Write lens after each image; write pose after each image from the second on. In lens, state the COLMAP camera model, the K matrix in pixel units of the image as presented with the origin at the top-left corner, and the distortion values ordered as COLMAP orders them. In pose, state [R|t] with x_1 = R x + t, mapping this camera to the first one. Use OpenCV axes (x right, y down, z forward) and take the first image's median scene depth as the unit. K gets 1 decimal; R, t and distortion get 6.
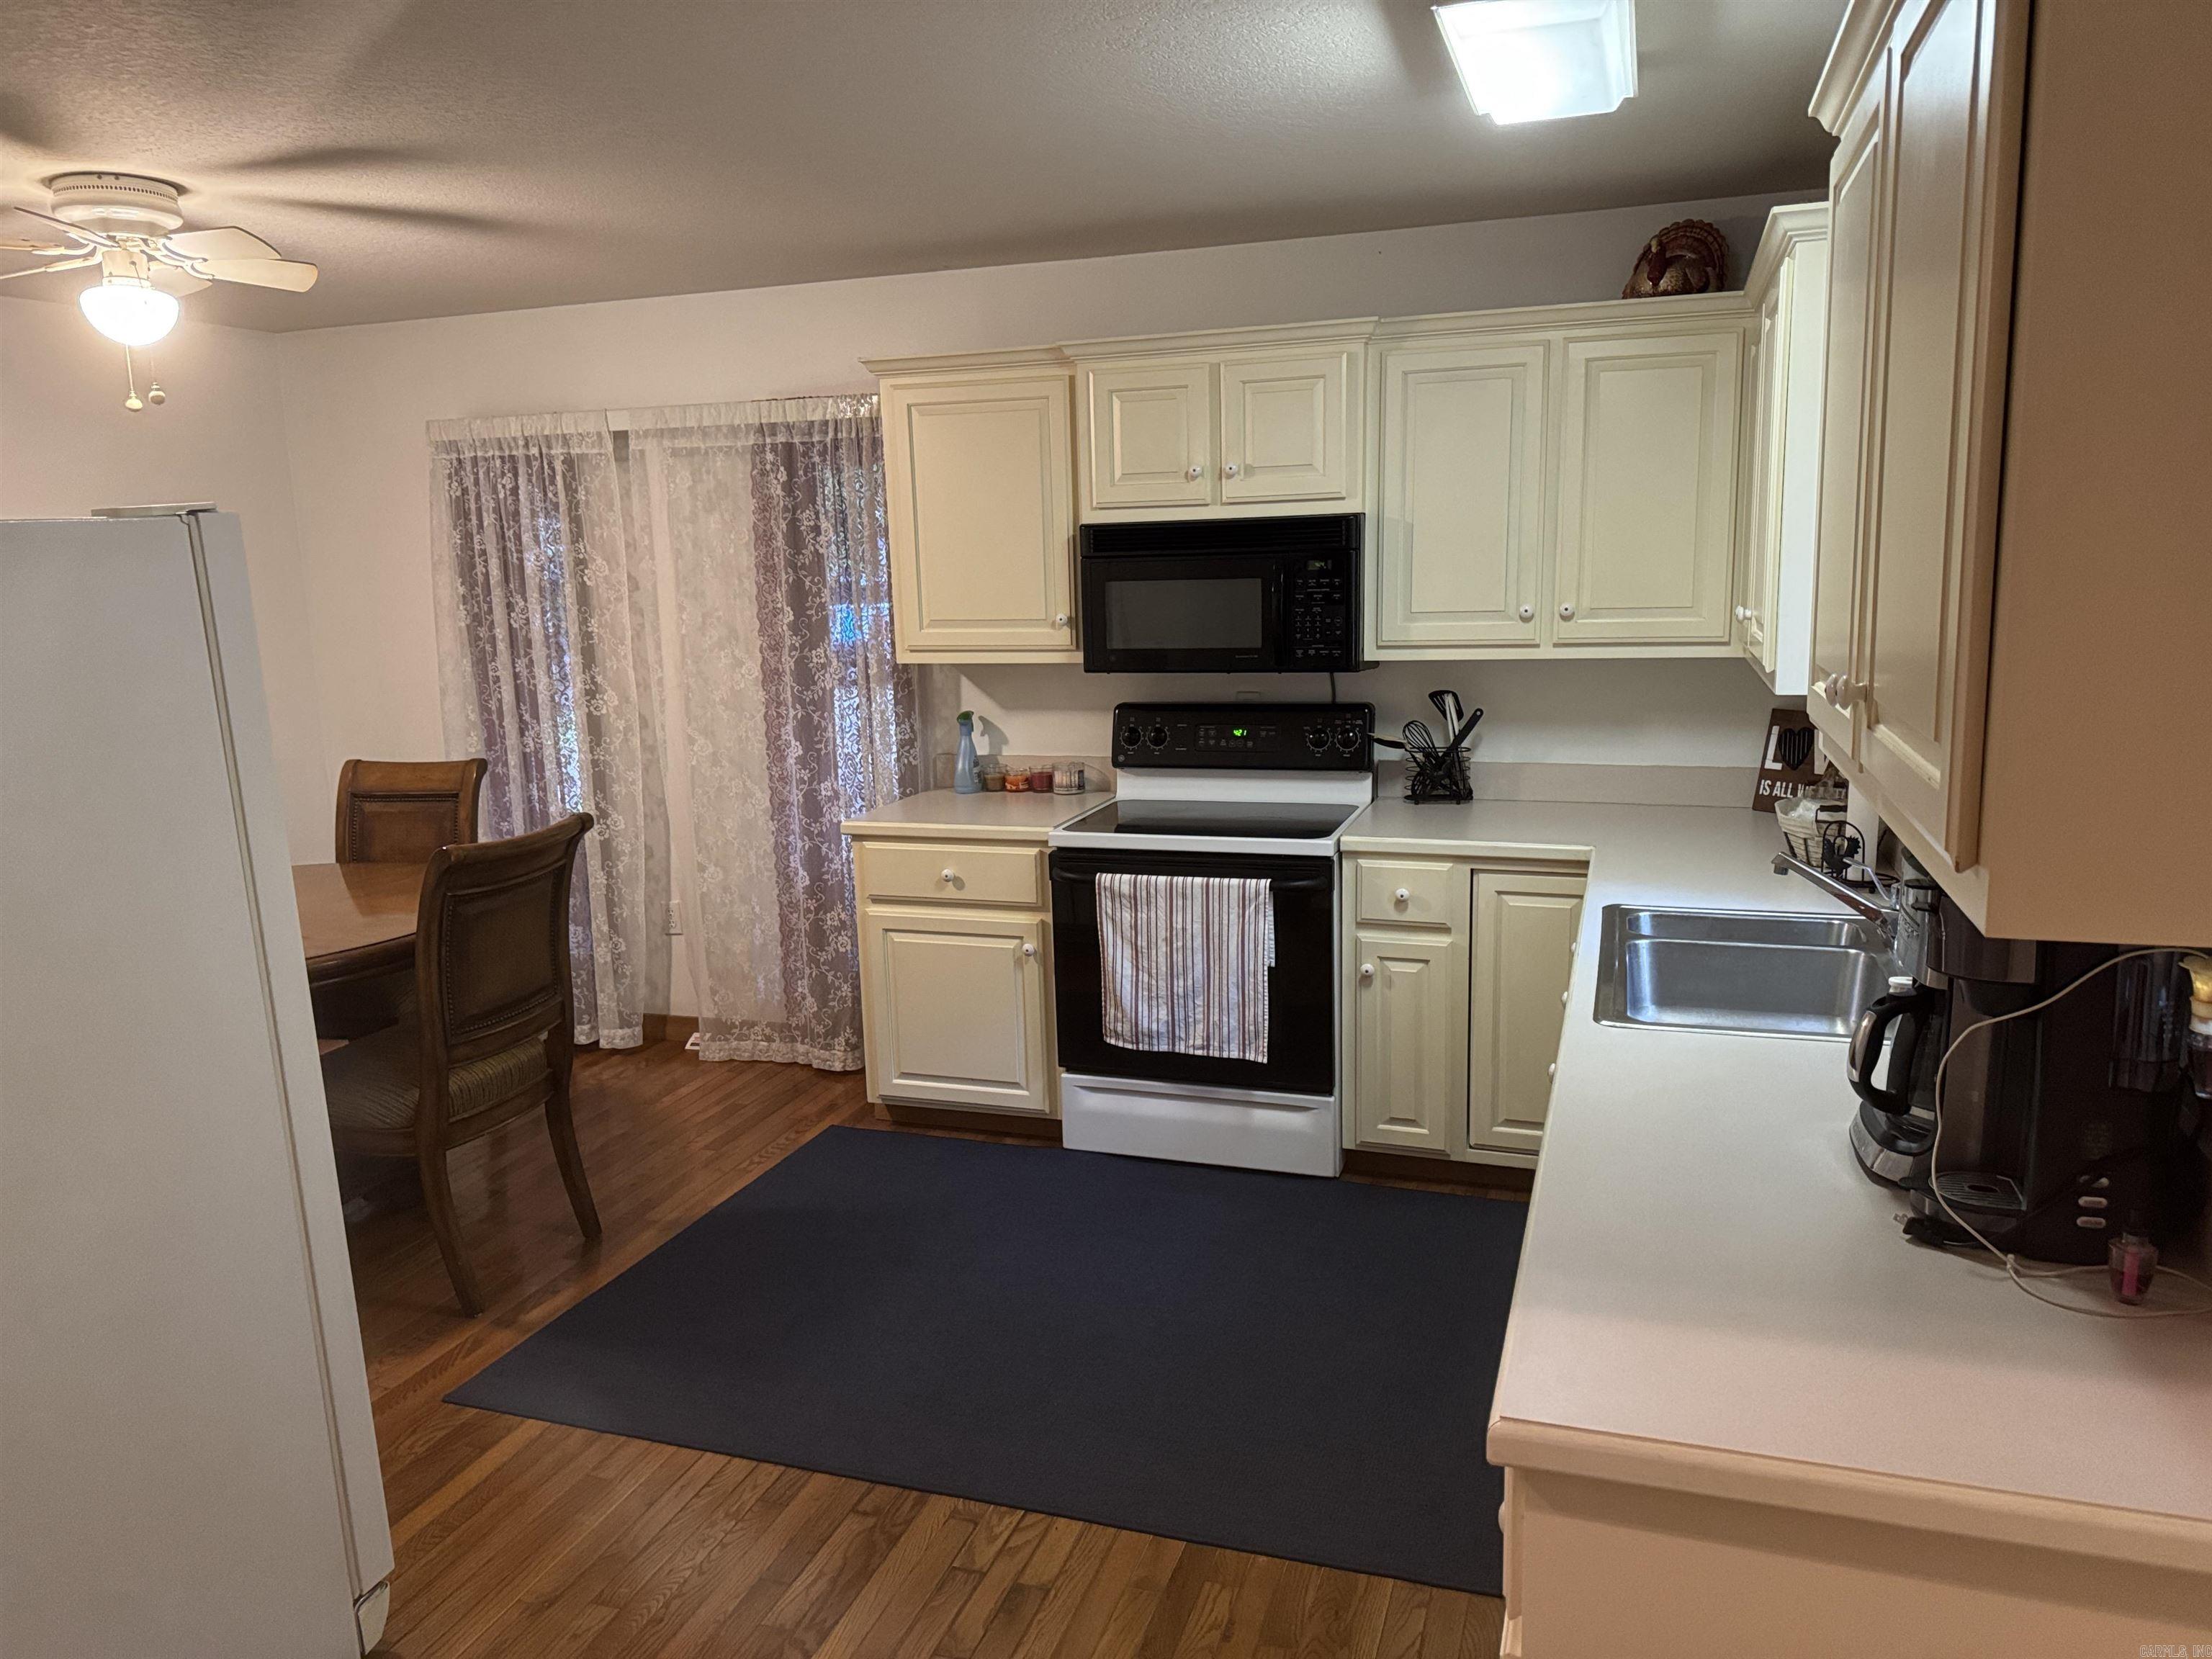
lens RADIAL K [[1556.0, 0, 1108.0], [0, 1556.0, 839.2], [0, 0, 1]] dist [0.077591, -0.075881]
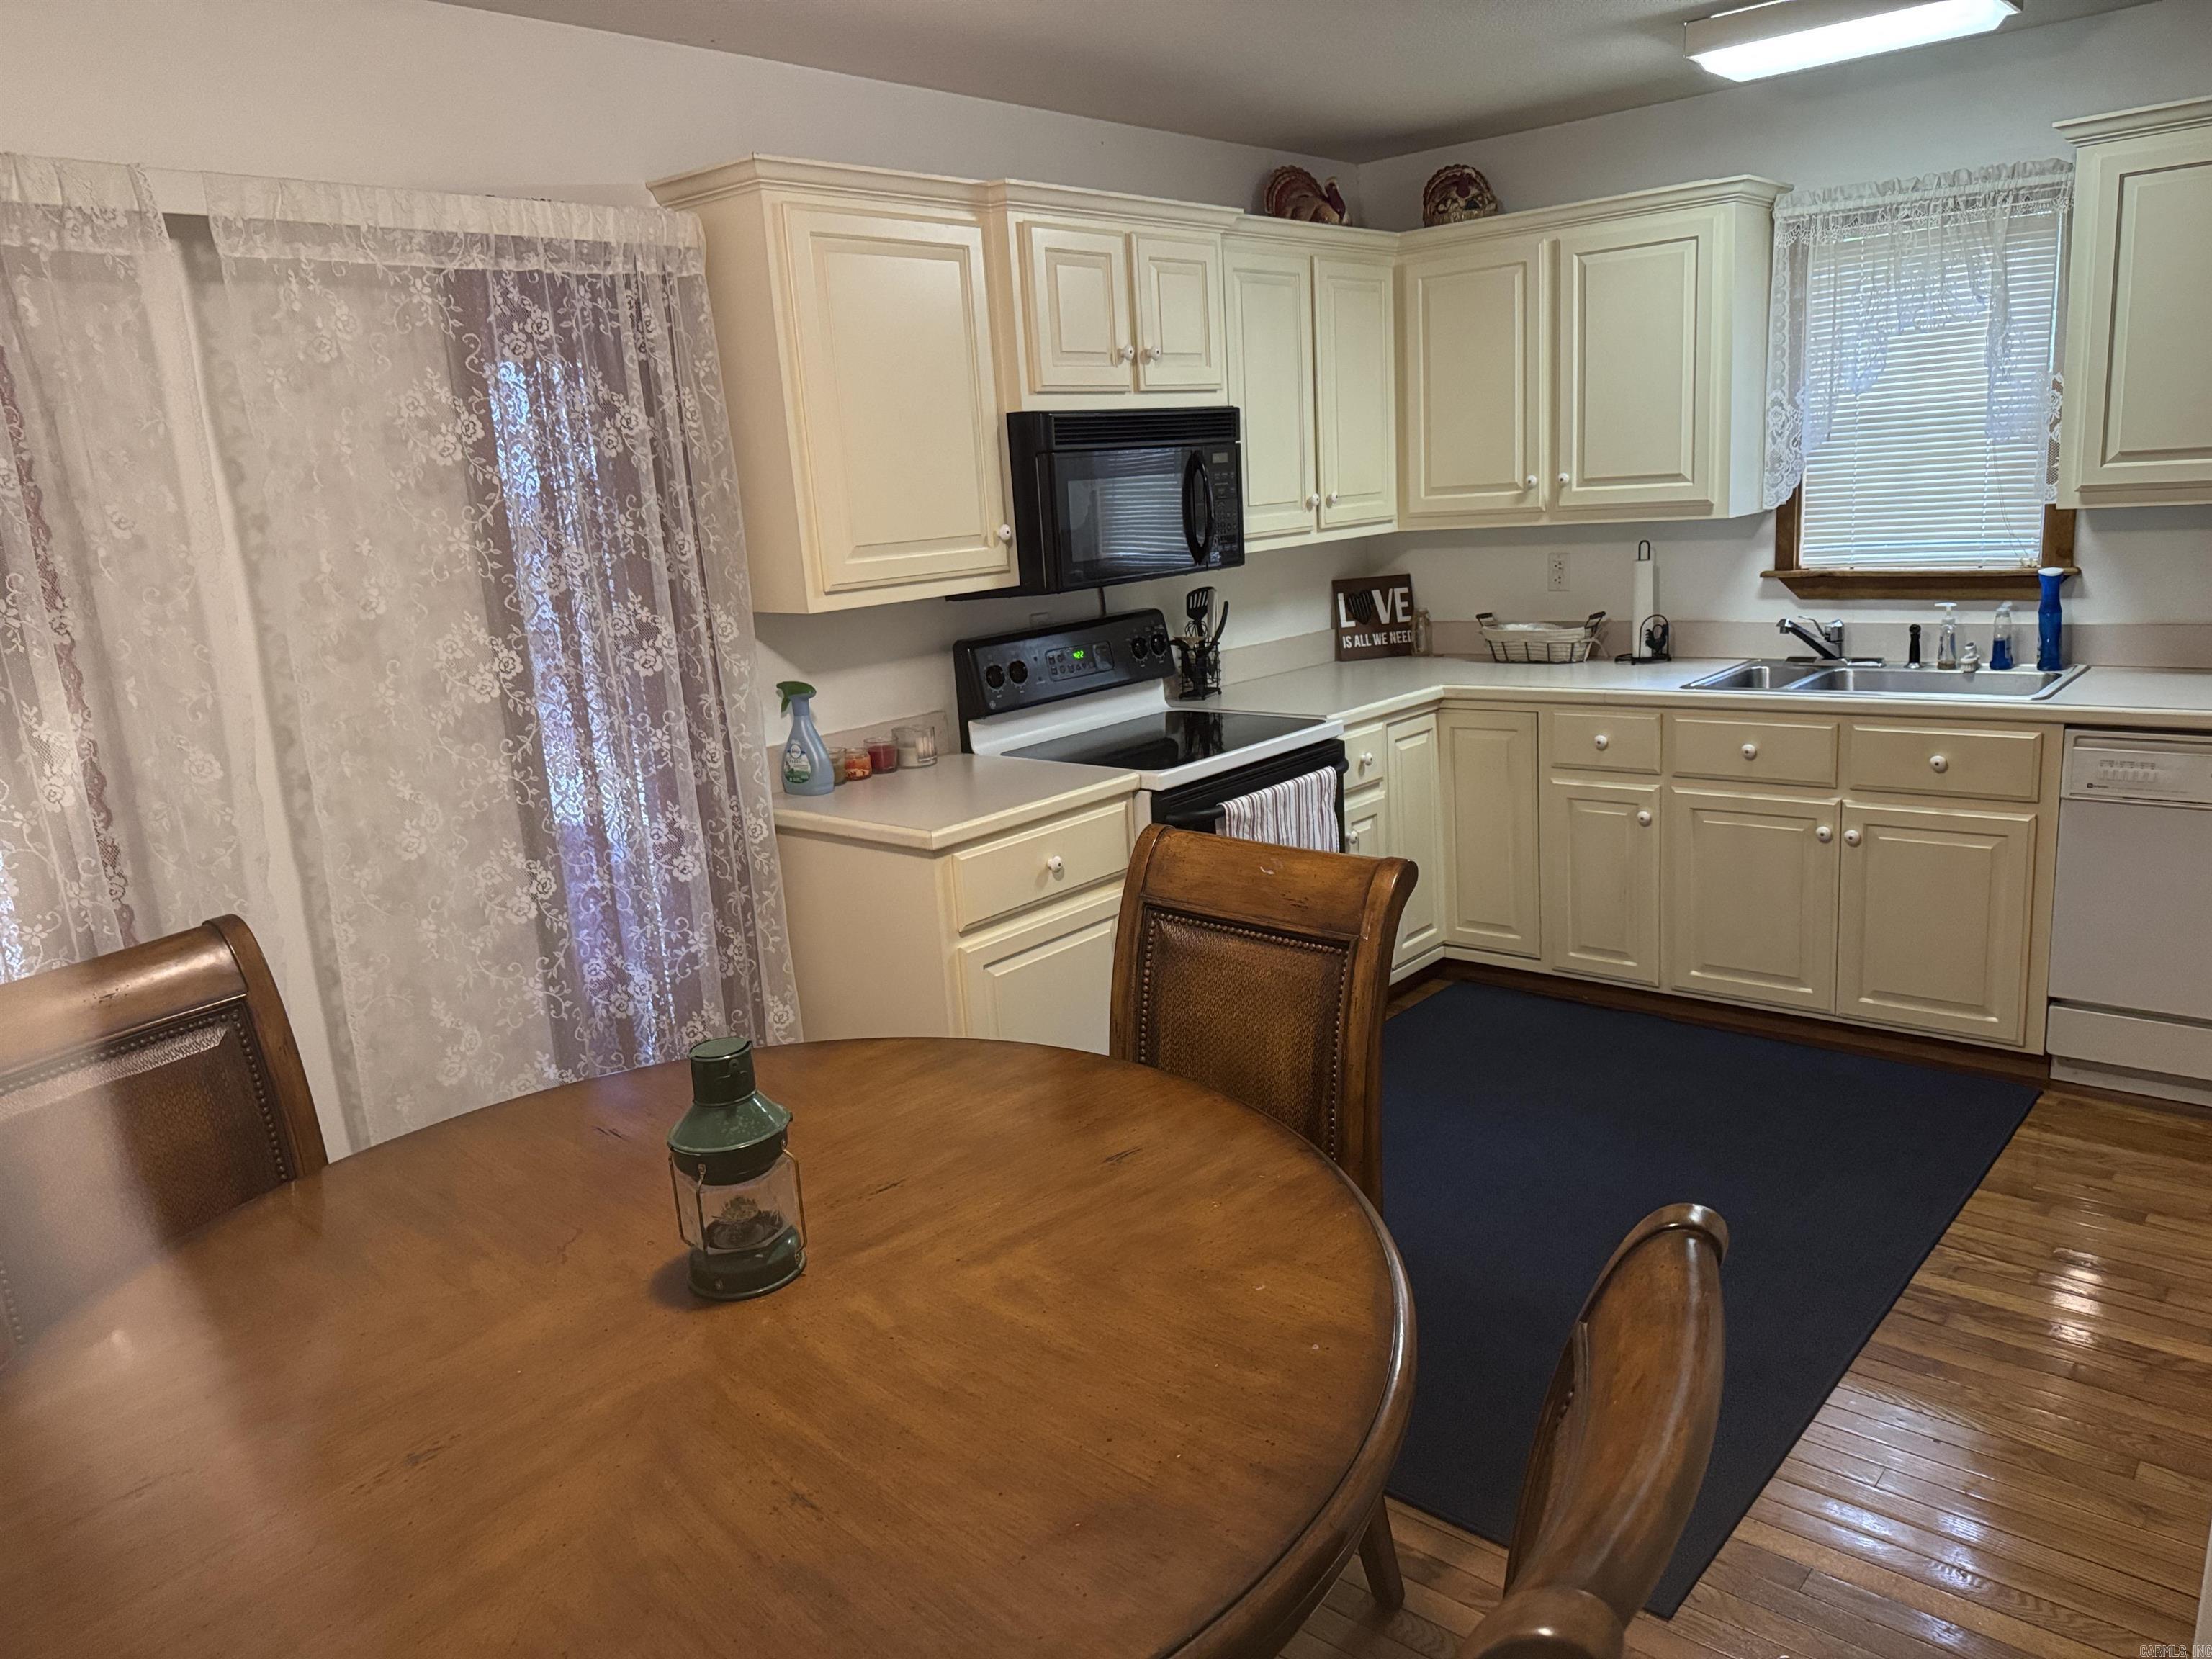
lens RADIAL K [[1551.2, 0, 1112.0], [0, 1551.2, 823.3], [0, 0, 1]] dist [0.085786, -0.126088]
pose [[0.390146, -0.199790, 0.898816, -0.791025], [0.225667, 0.967150, 0.117025, -0.080623], [-0.892670, 0.157176, 0.422416, 0.663234]]
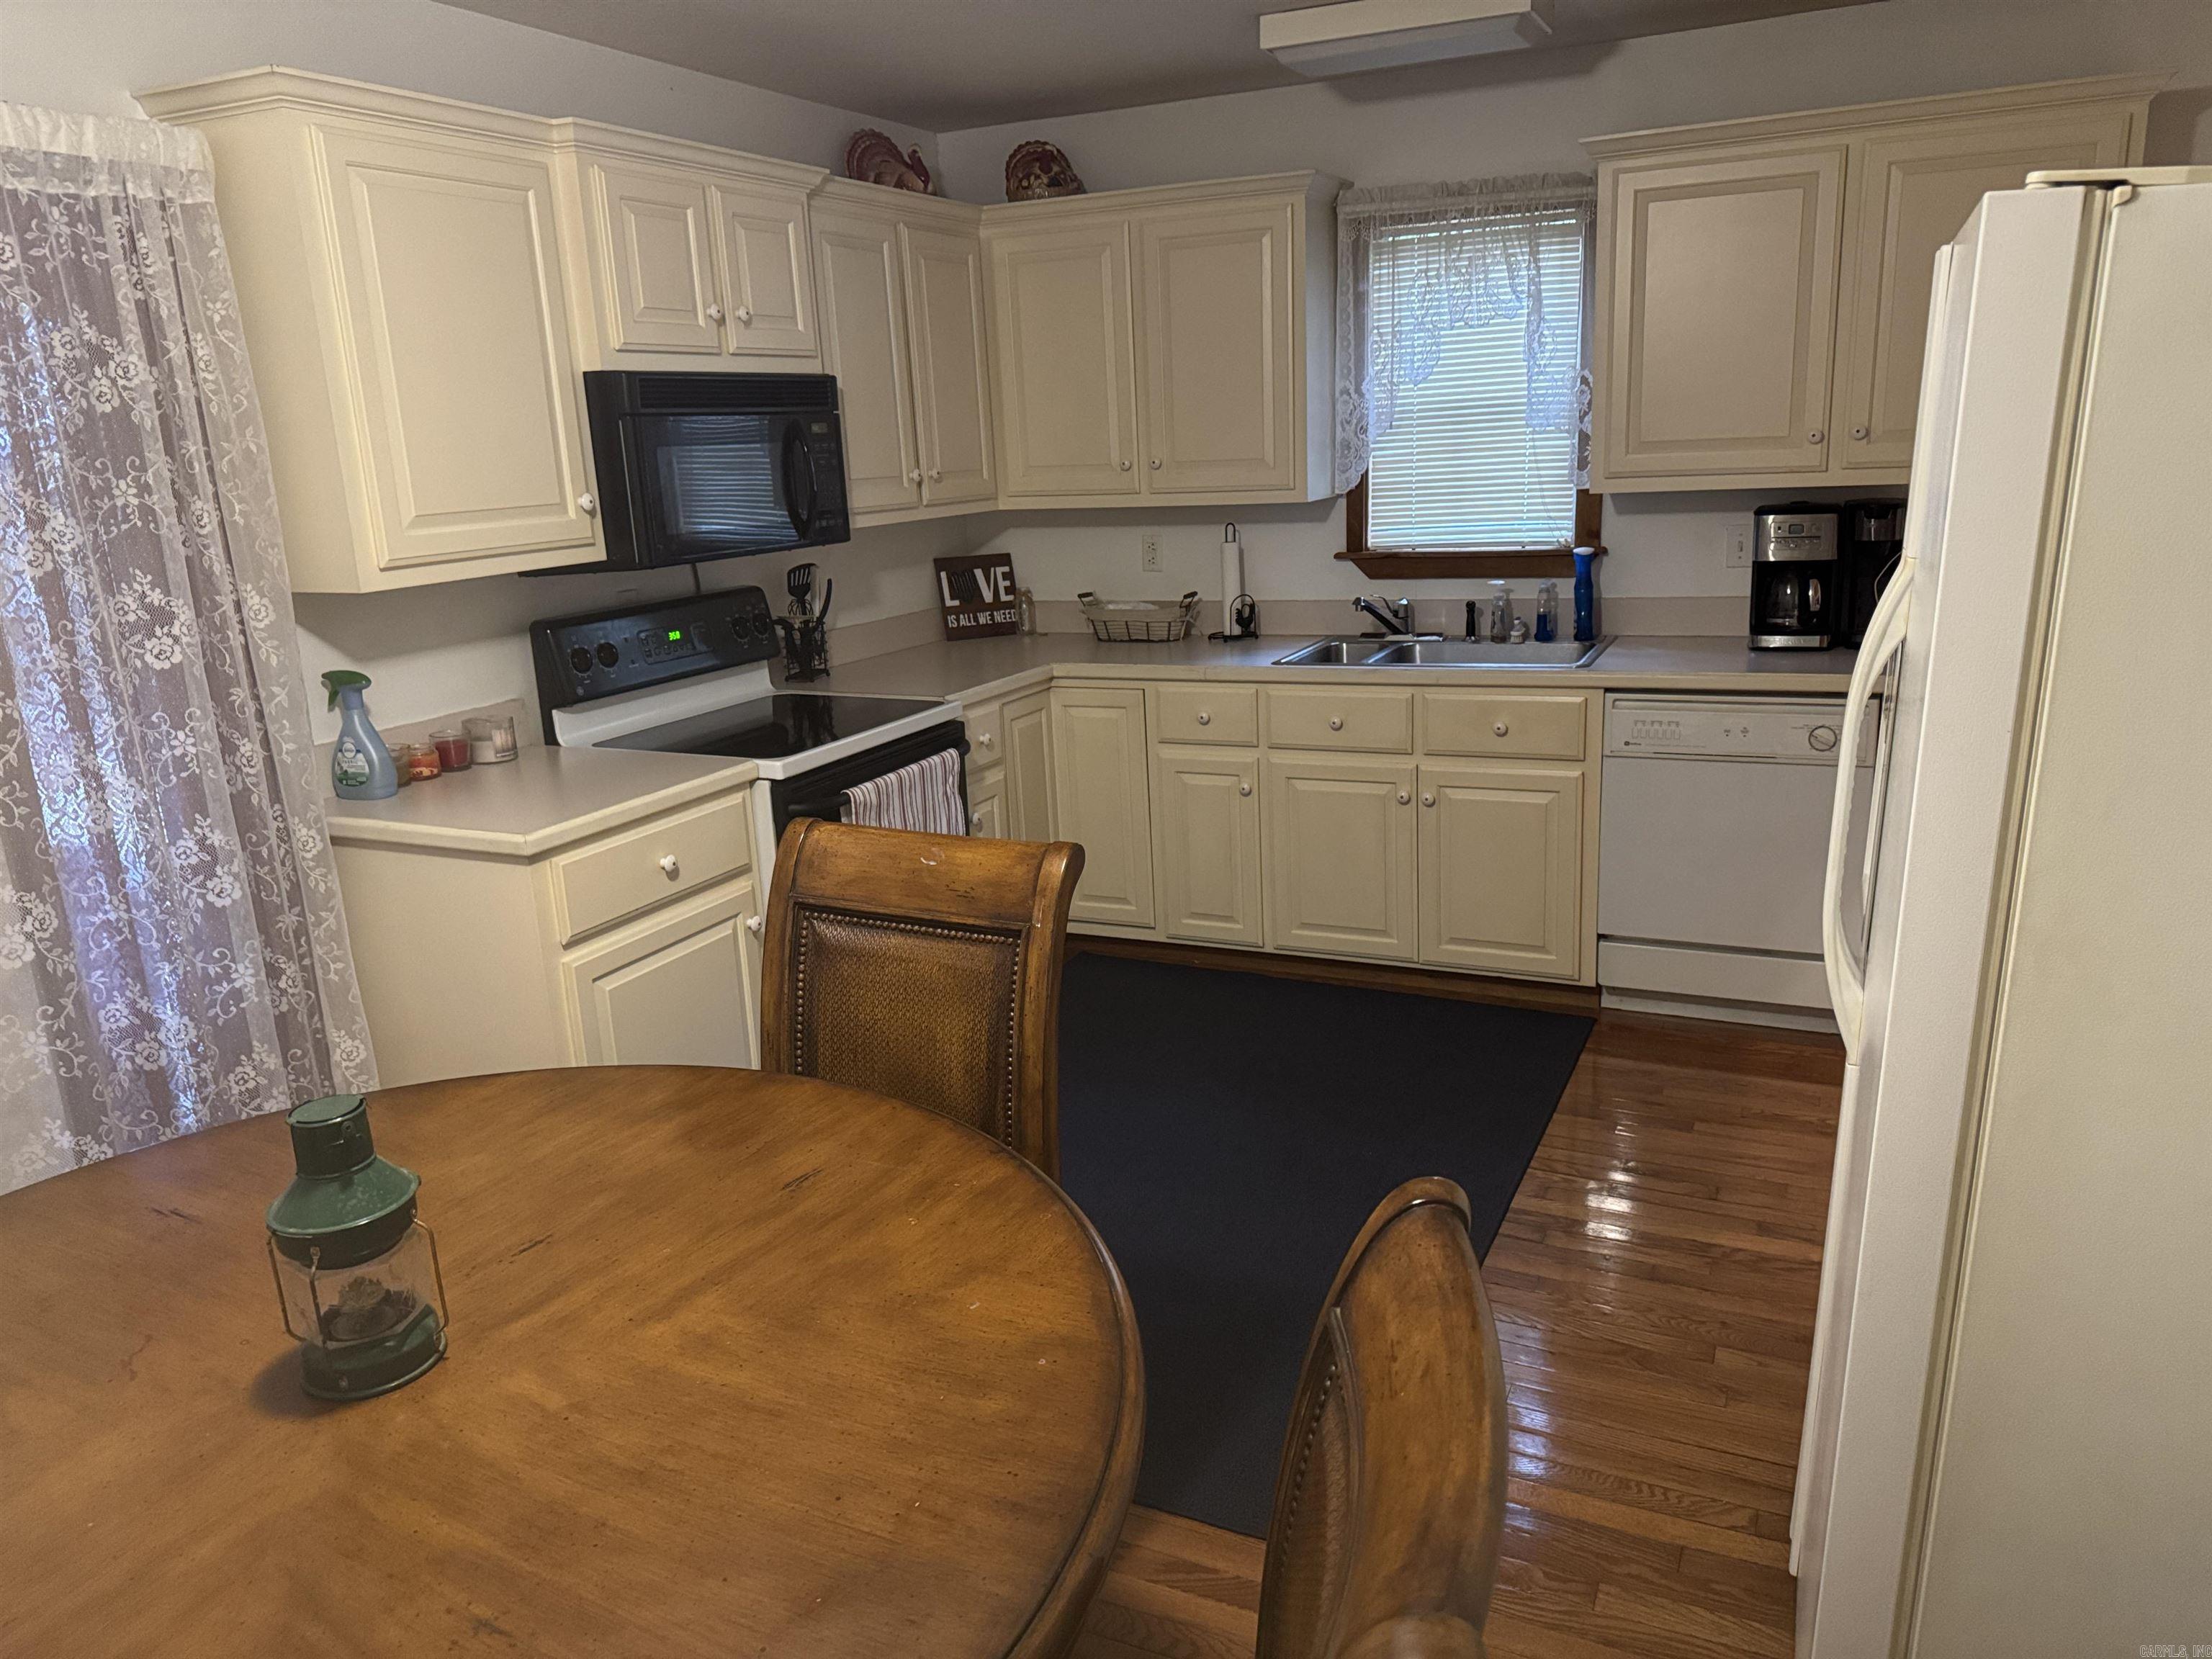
lens RADIAL K [[1551.2, 0, 1112.0], [0, 1551.2, 823.3], [0, 0, 1]] dist [0.085786, -0.126088]
pose [[0.126265, -0.224322, 0.966301, -0.776808], [0.227027, 0.954778, 0.191981, -0.086814], [-0.965668, 0.195136, 0.171483, 0.695697]]
